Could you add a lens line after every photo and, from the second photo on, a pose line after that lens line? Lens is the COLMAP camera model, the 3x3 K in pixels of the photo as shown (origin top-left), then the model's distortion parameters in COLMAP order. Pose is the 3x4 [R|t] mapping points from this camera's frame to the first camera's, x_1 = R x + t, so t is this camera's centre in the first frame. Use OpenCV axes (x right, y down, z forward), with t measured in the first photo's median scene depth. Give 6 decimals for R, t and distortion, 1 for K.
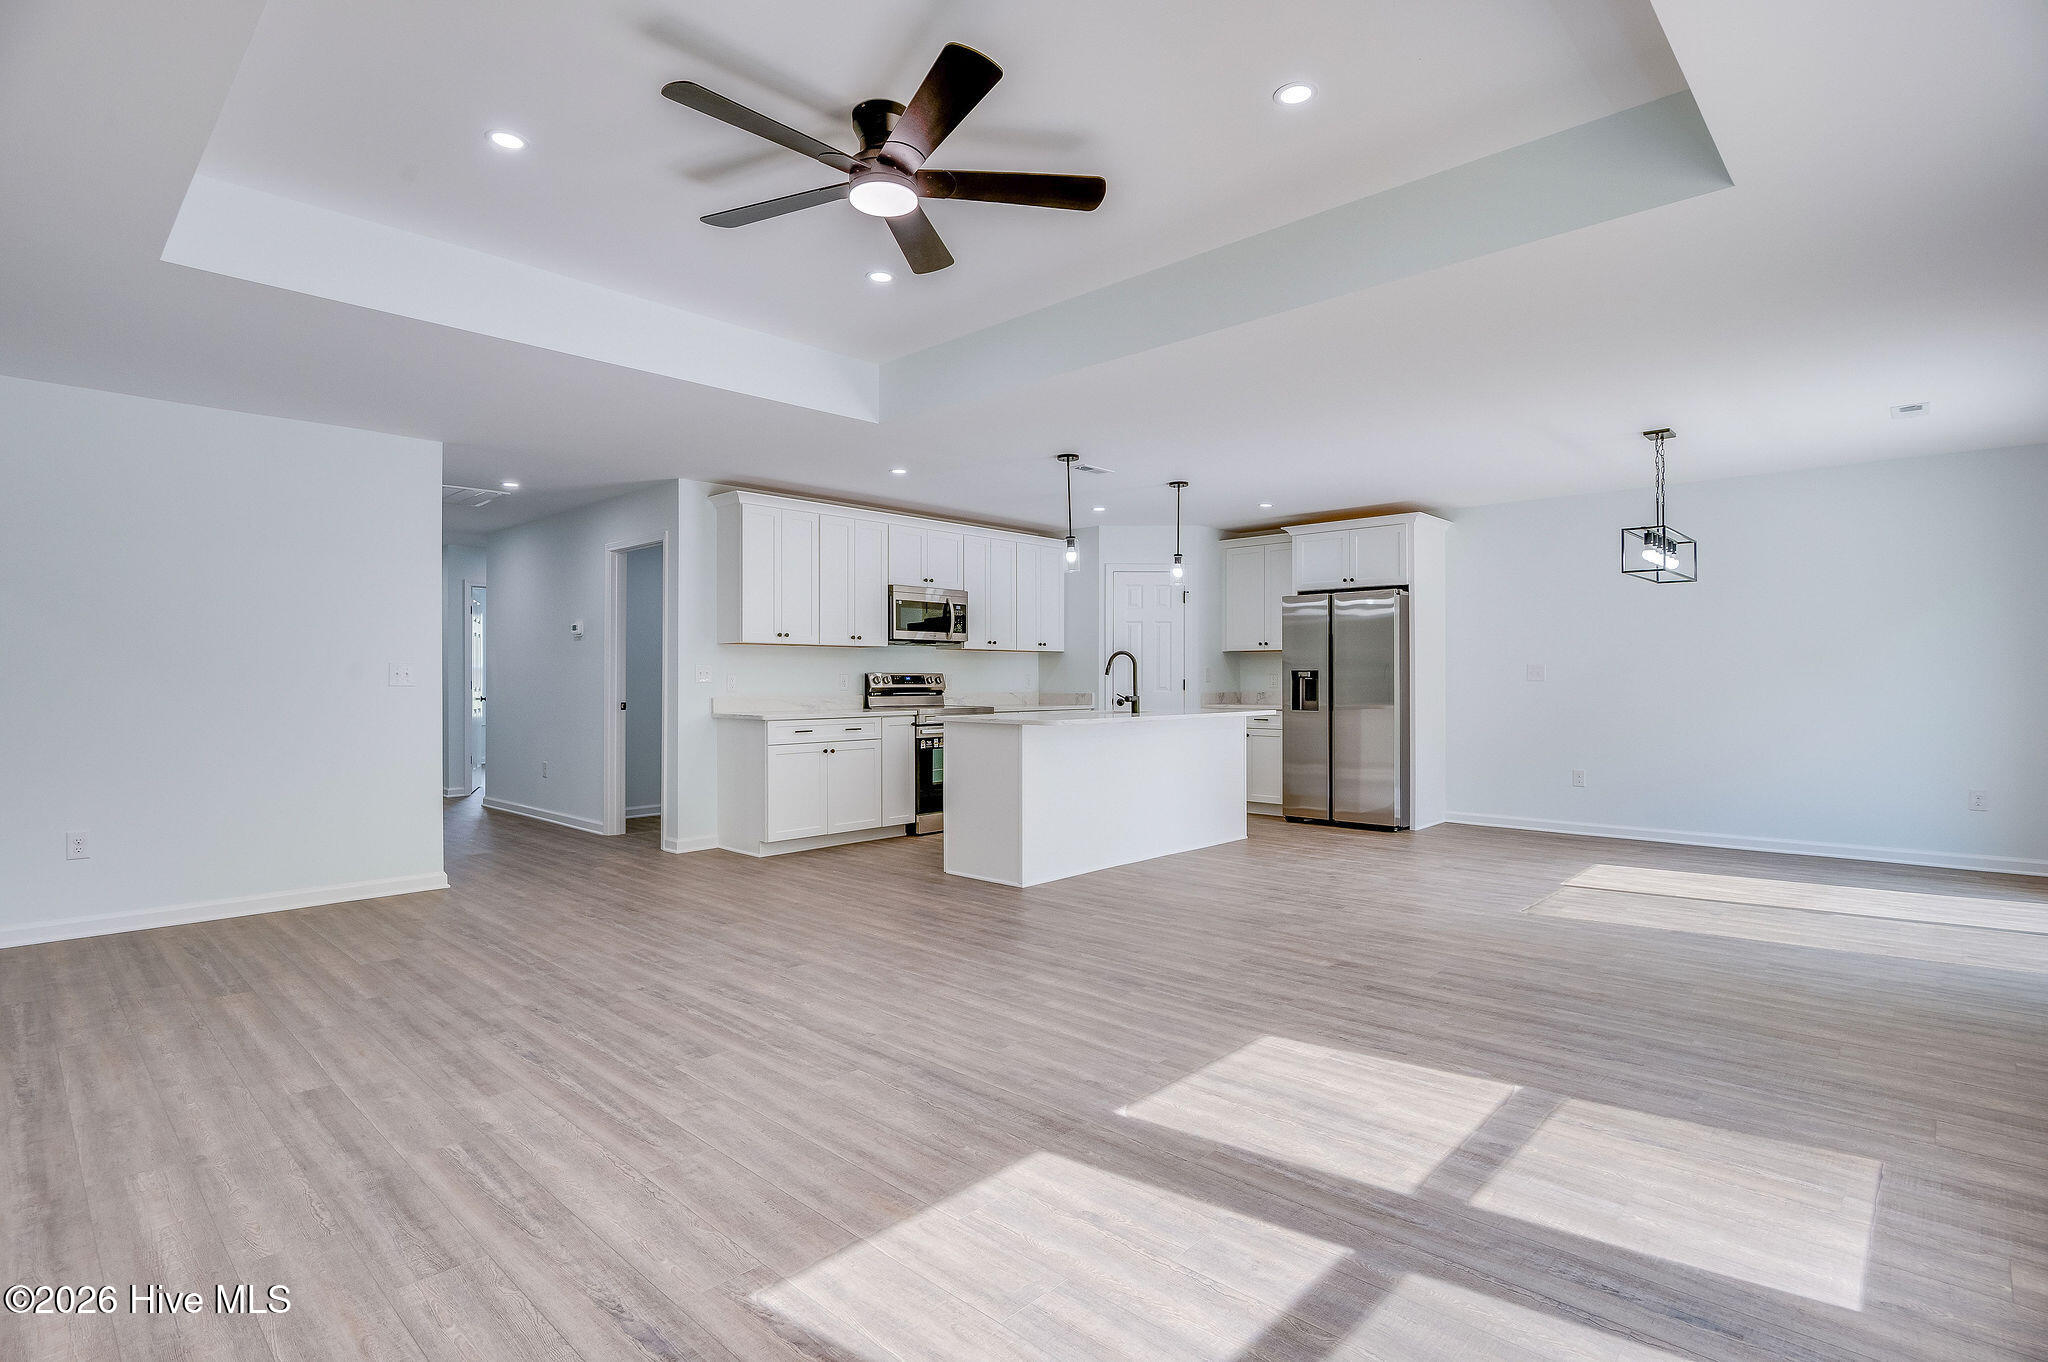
lens RADIAL K [[992.4, 0, 1037.5], [0, 992.4, 681.1], [0, 0, 1]] dist [-0.014210, -0.000052]
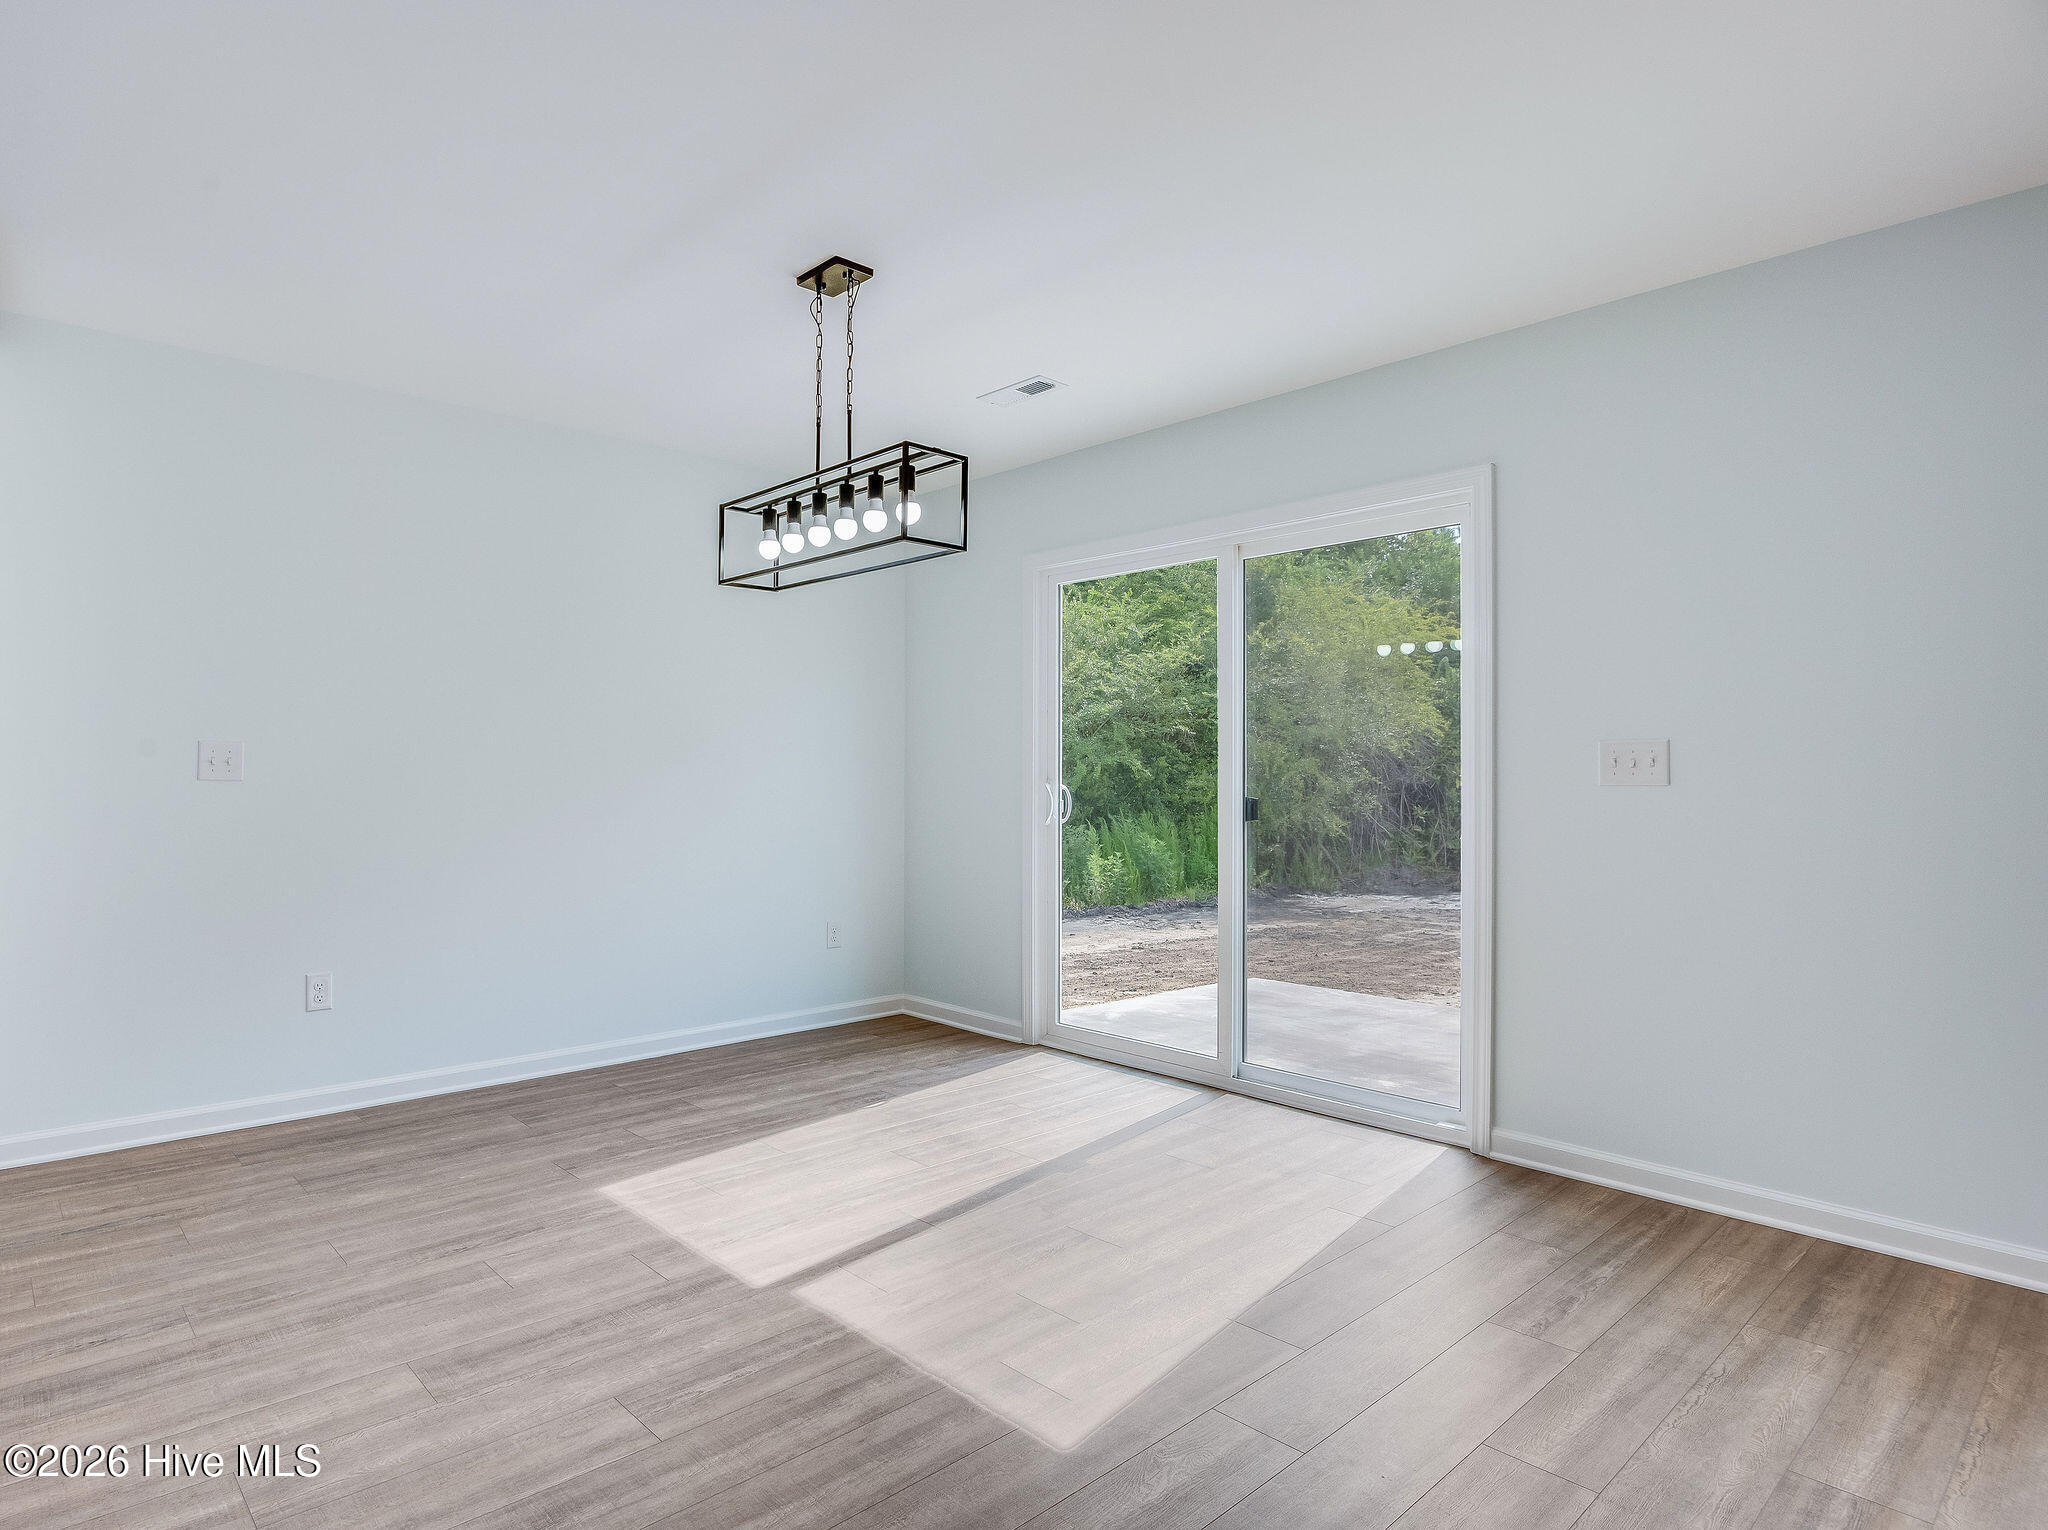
lens RADIAL K [[1121.6, 0, 902.3], [0, 1121.6, 784.9], [0, 0, 1]] dist [-0.021362, 0.001198]
pose [[0.120574, -0.001993, 0.992702, 0.114849], [-0.002152, 0.999995, 0.002269, -0.000929], [-0.992702, -0.002410, 0.120569, 1.217402]]
